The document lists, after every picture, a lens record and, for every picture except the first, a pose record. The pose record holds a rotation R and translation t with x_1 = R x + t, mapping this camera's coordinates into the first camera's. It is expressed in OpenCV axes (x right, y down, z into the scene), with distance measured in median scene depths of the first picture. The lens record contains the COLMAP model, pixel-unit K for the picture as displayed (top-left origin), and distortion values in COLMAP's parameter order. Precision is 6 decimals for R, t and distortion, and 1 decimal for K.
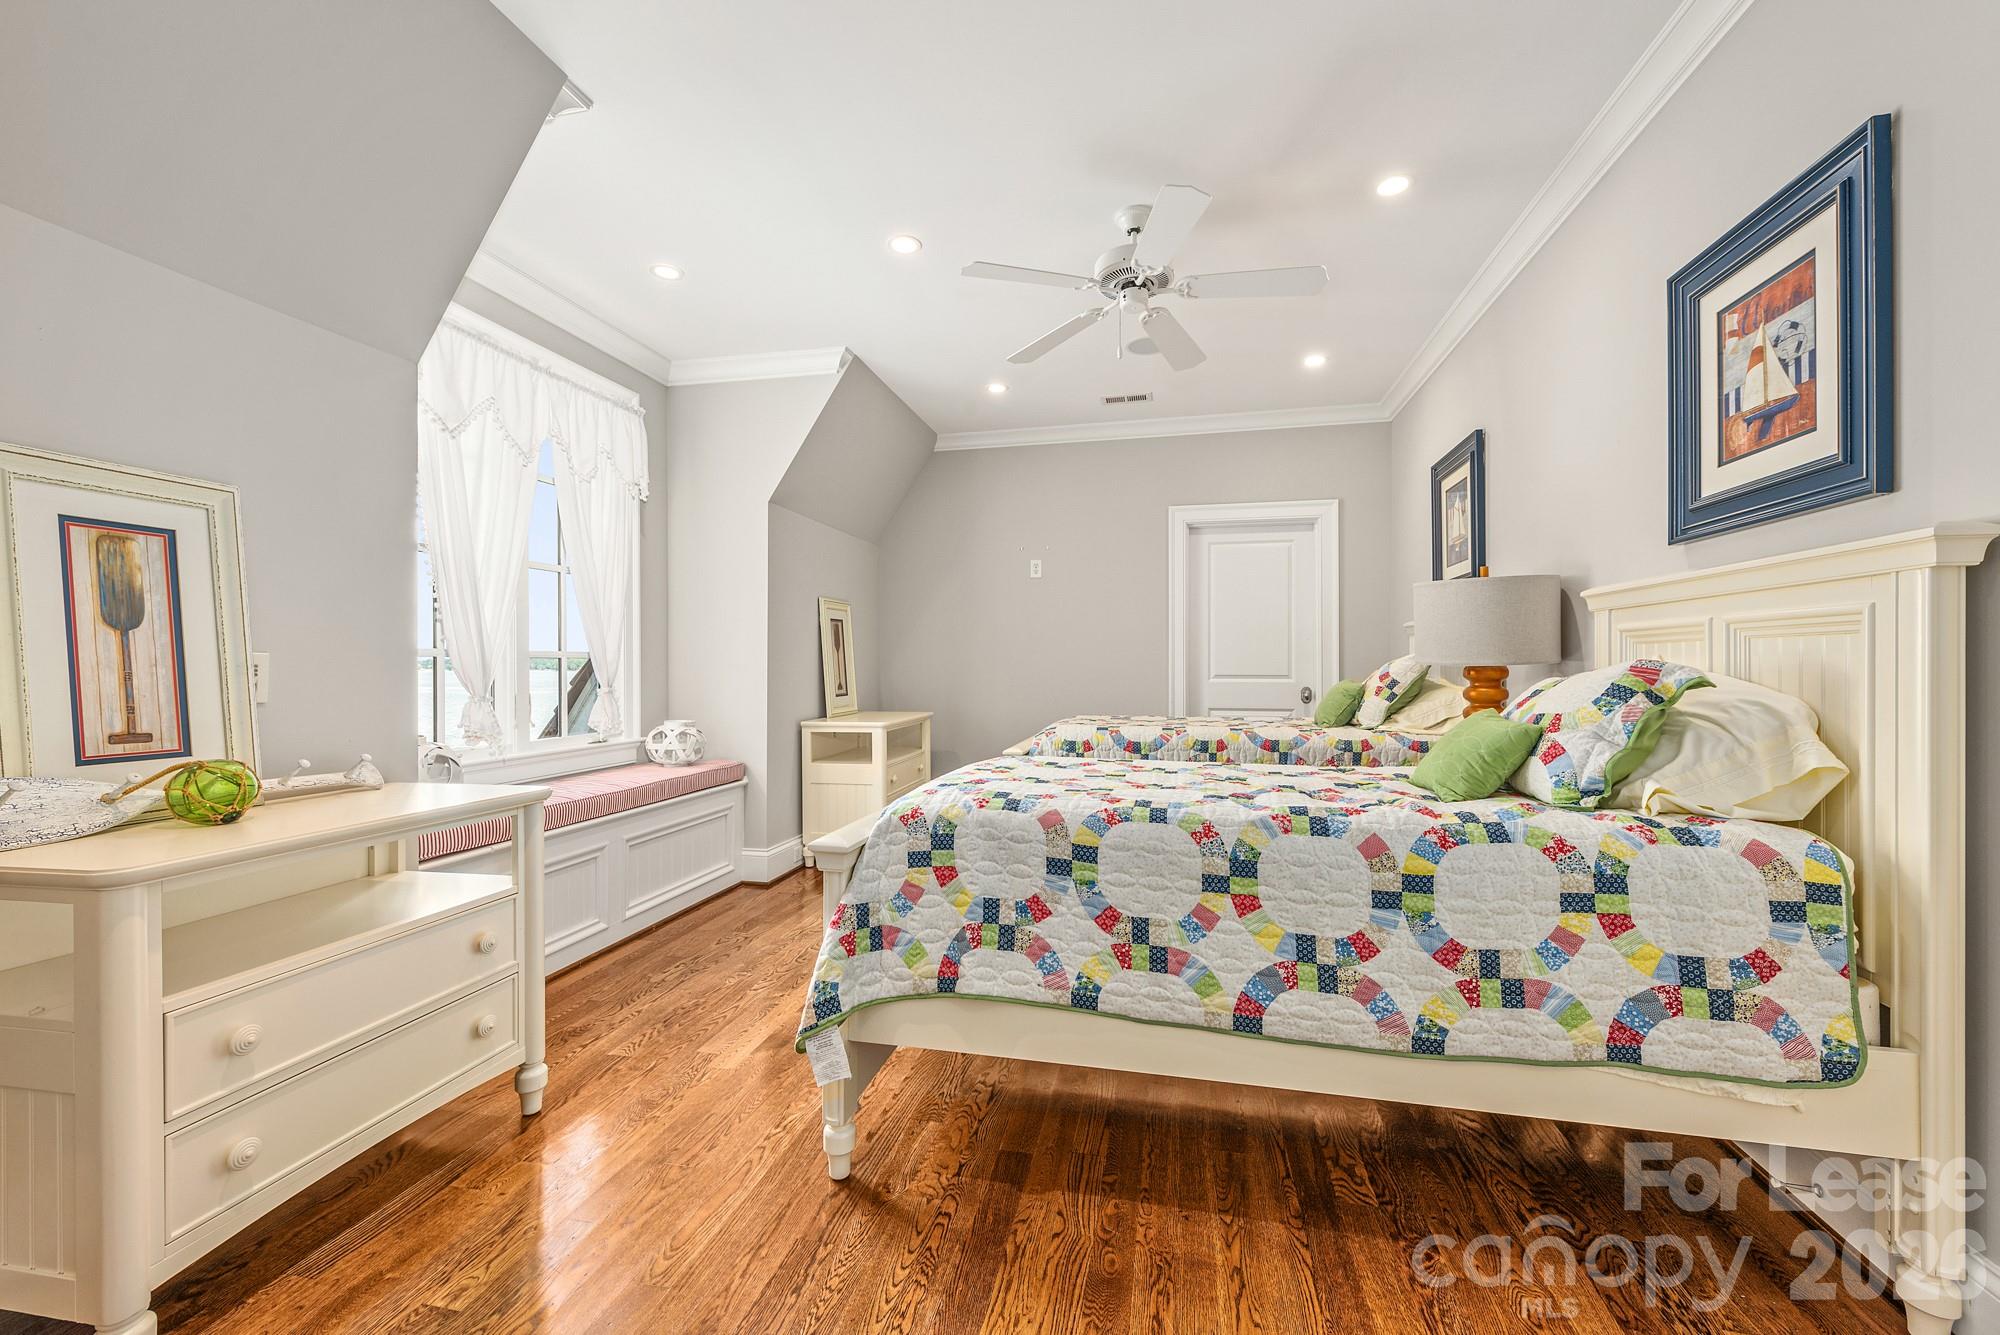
lens RADIAL K [[782.6, 0, 1003.2], [0, 782.6, 669.6], [0, 0, 1]] dist [0.000012, 0.000009]
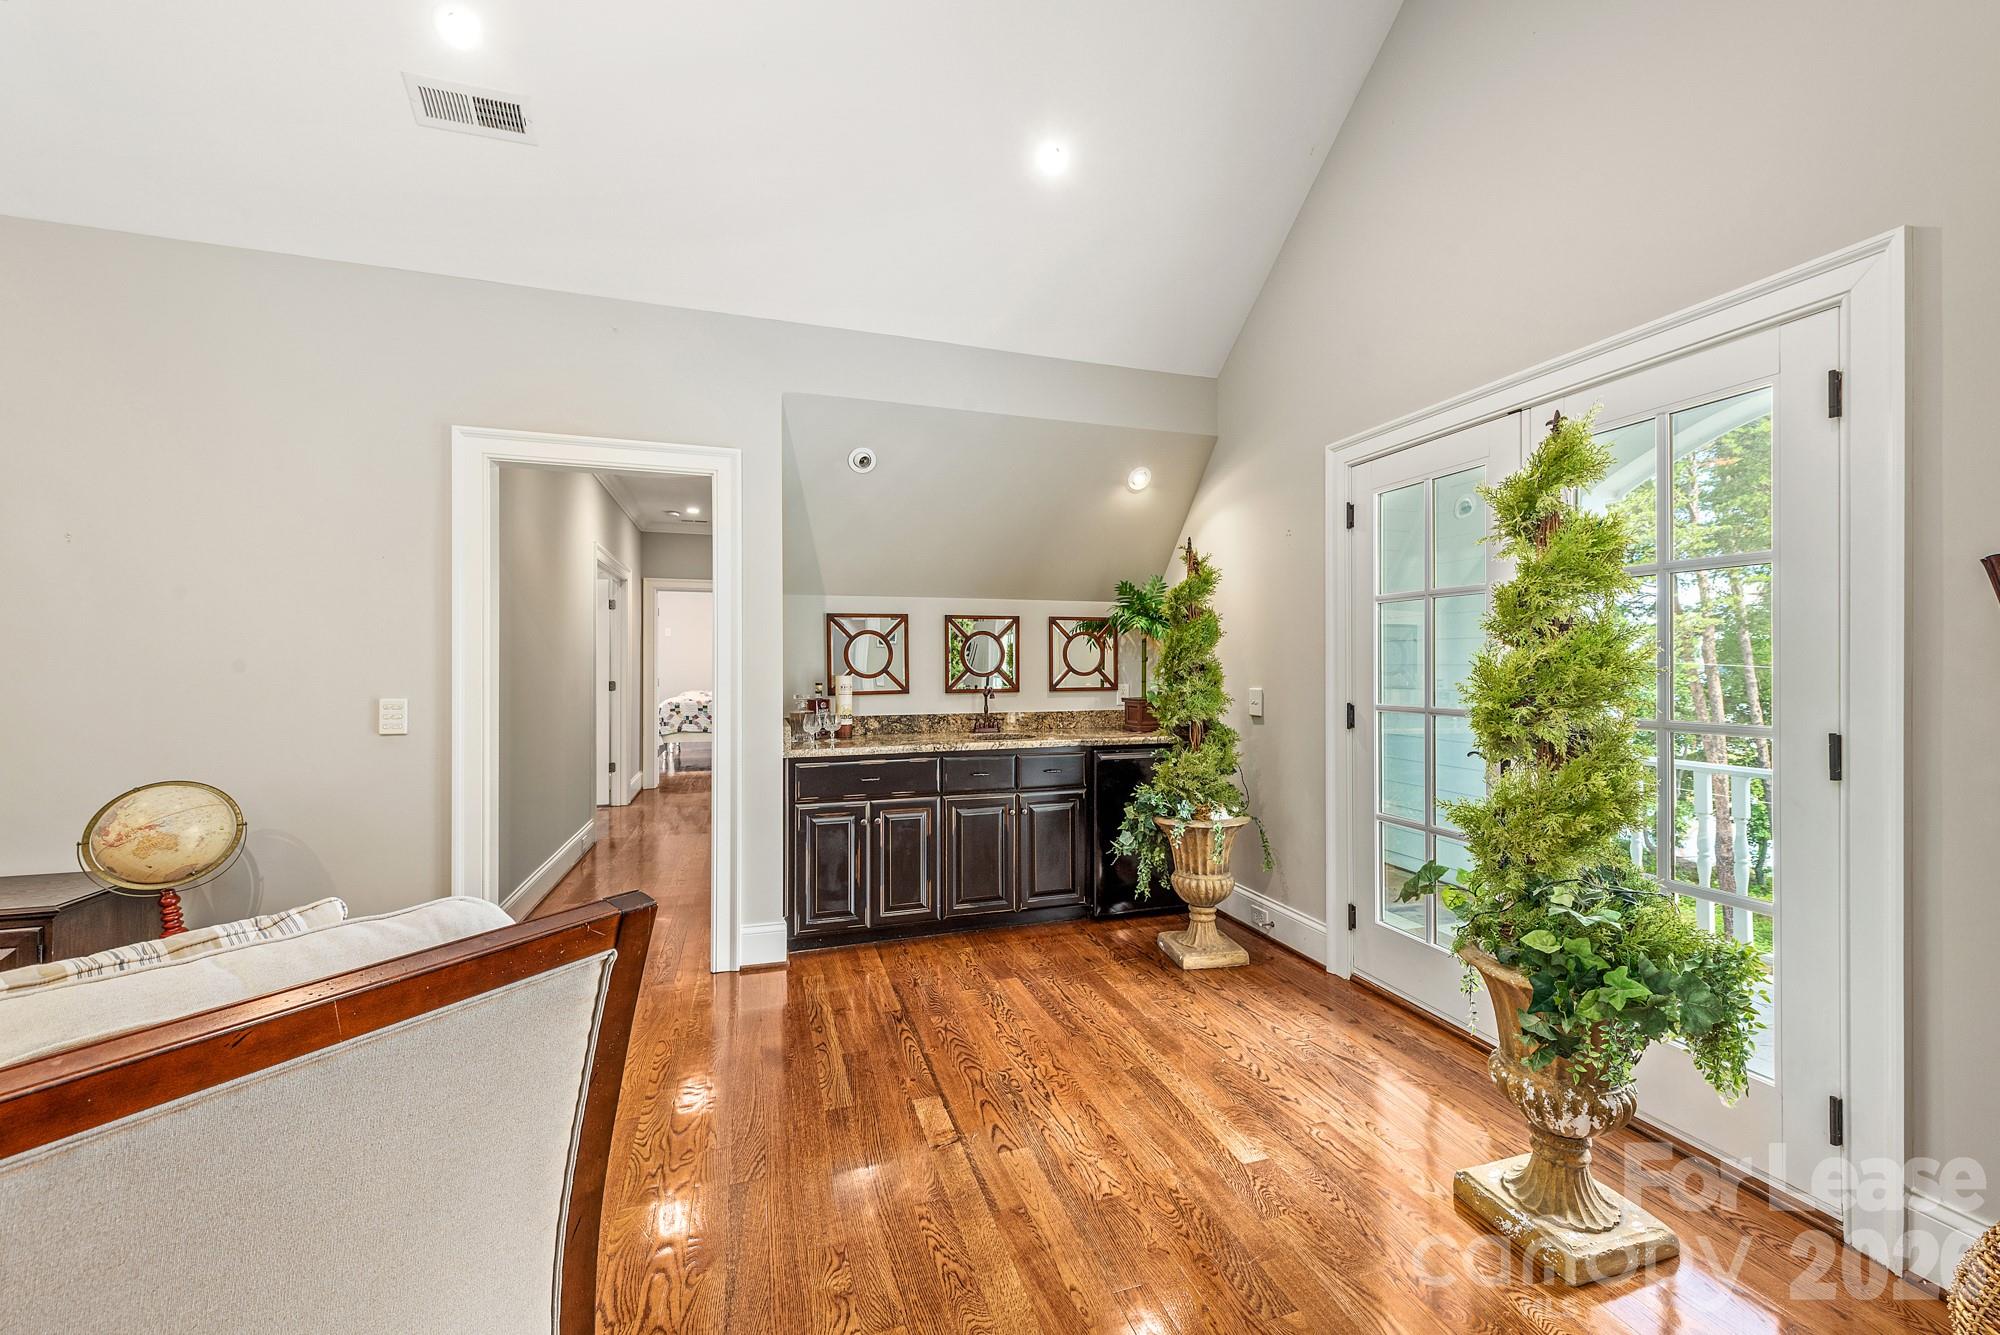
lens RADIAL K [[782.6, 0, 1002.0], [0, 782.6, 667.6], [0, 0, 1]] dist [0.000012, 0.000009]
pose [[0.864819, 0.005039, 0.502059, -0.887484], [-0.001547, 0.999972, -0.007371, -0.015968], [-0.502082, 0.005598, 0.864802, -5.008992]]
